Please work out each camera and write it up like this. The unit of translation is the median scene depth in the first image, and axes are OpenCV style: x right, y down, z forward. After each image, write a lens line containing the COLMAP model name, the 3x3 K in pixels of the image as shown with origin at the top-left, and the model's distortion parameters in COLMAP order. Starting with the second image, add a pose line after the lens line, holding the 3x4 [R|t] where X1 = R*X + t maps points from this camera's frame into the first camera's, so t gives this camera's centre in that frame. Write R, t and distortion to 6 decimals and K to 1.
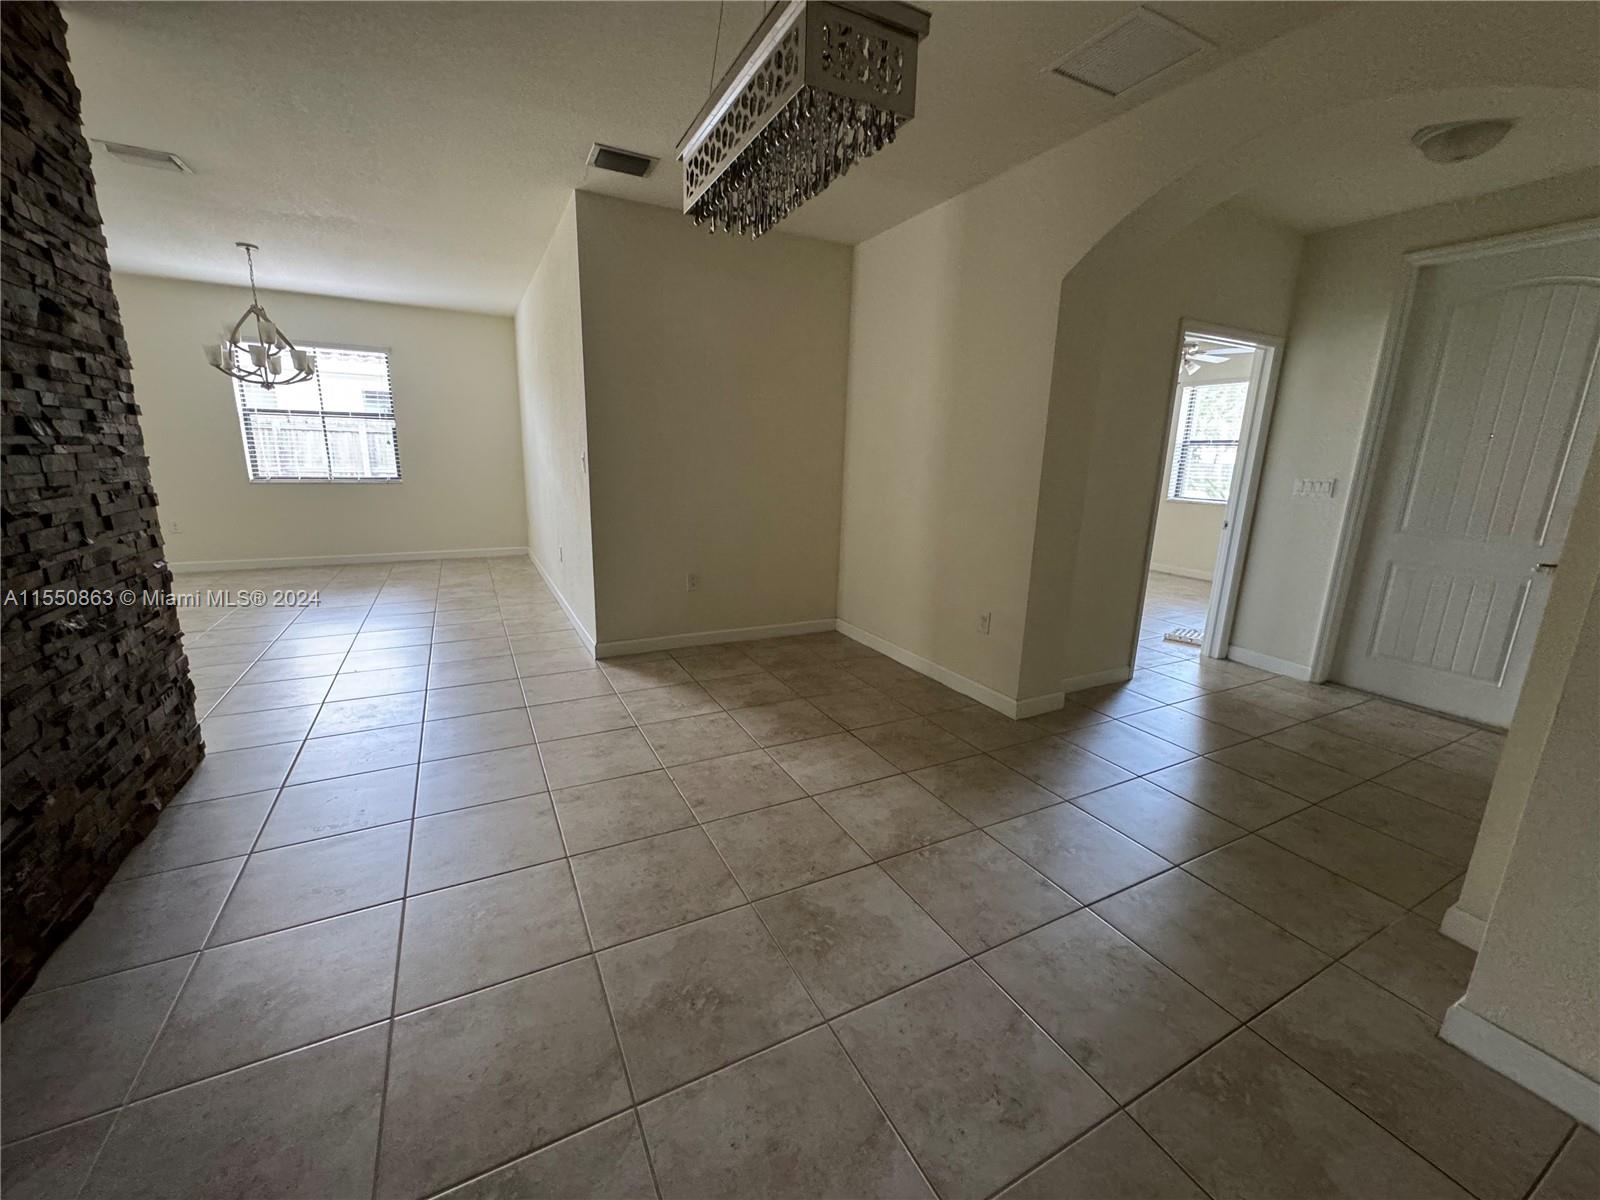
lens RADIAL K [[638.3, 0, 813.5], [0, 638.3, 601.3], [0, 0, 1]] dist [-0.006412, 0.001165]
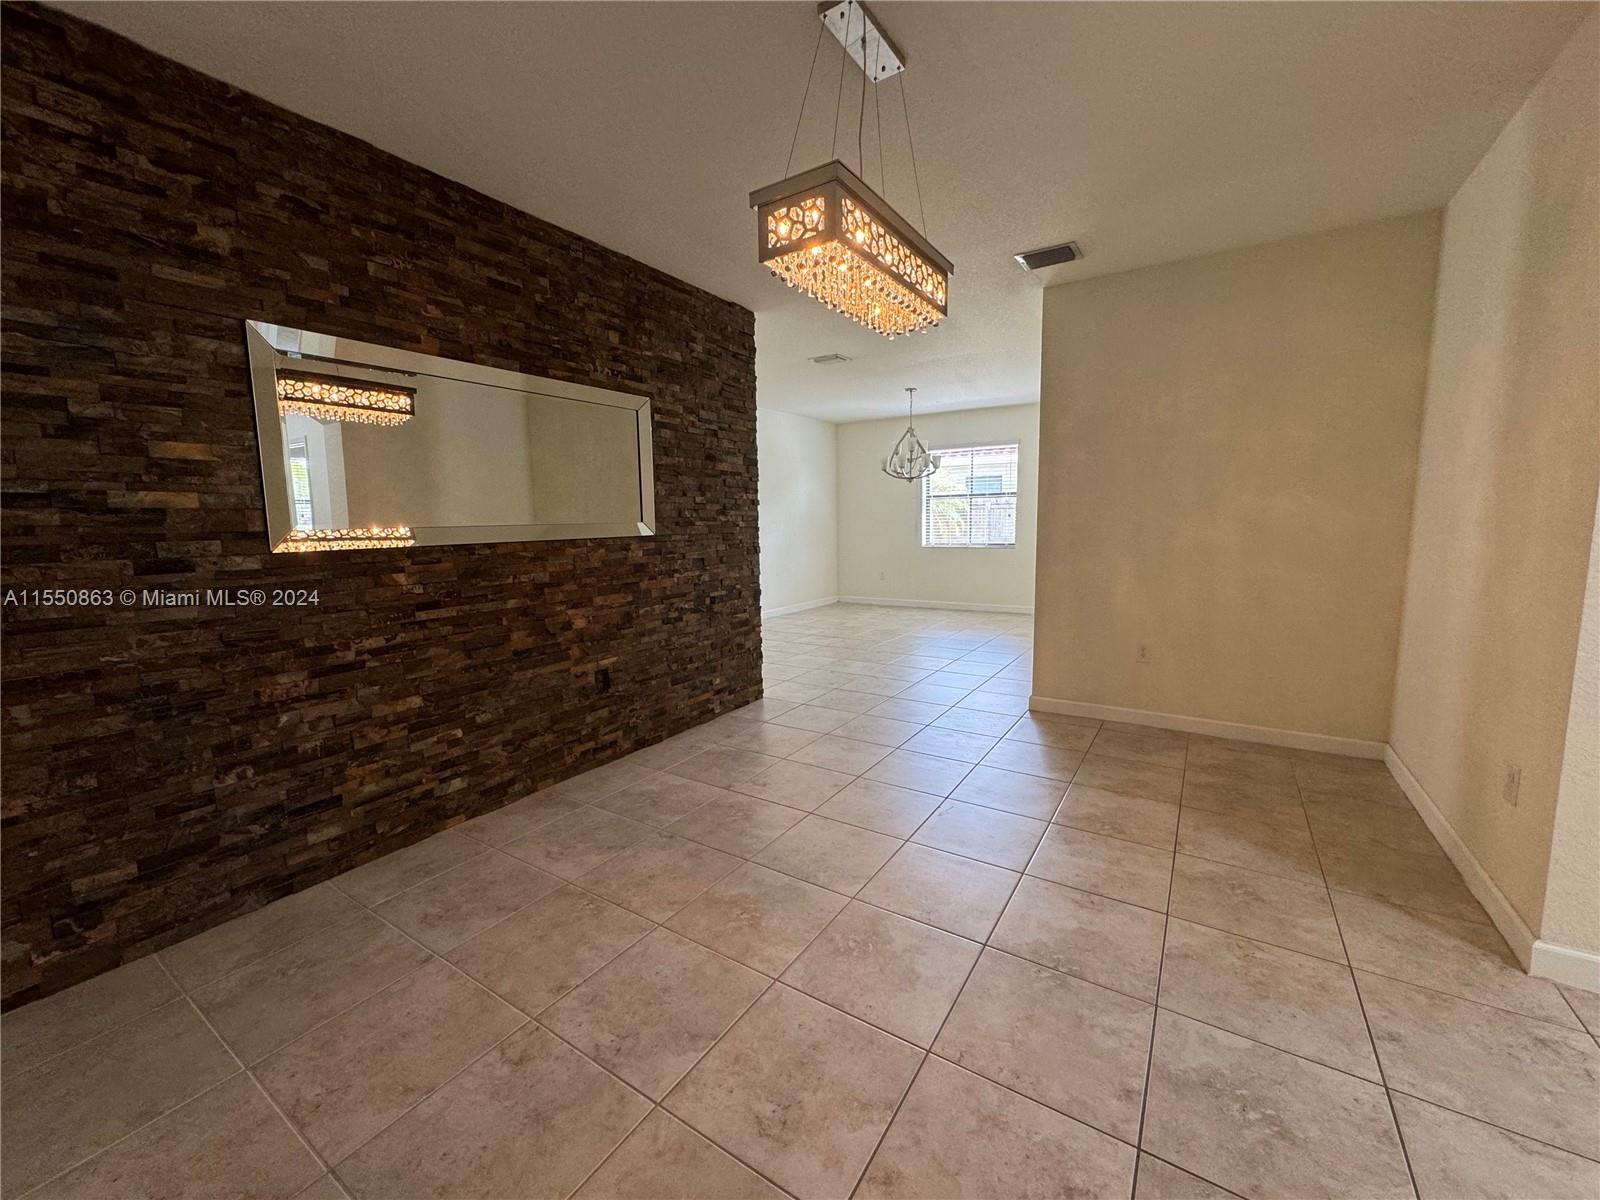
lens RADIAL K [[638.3, 0, 792.4], [0, 638.3, 601.7], [0, 0, 1]] dist [-0.006412, 0.001165]
pose [[0.475678, 0.077001, -0.876243, 0.522083], [-0.172451, 0.984993, -0.007059, -0.013972], [0.862549, 0.154467, 0.481818, 0.178874]]
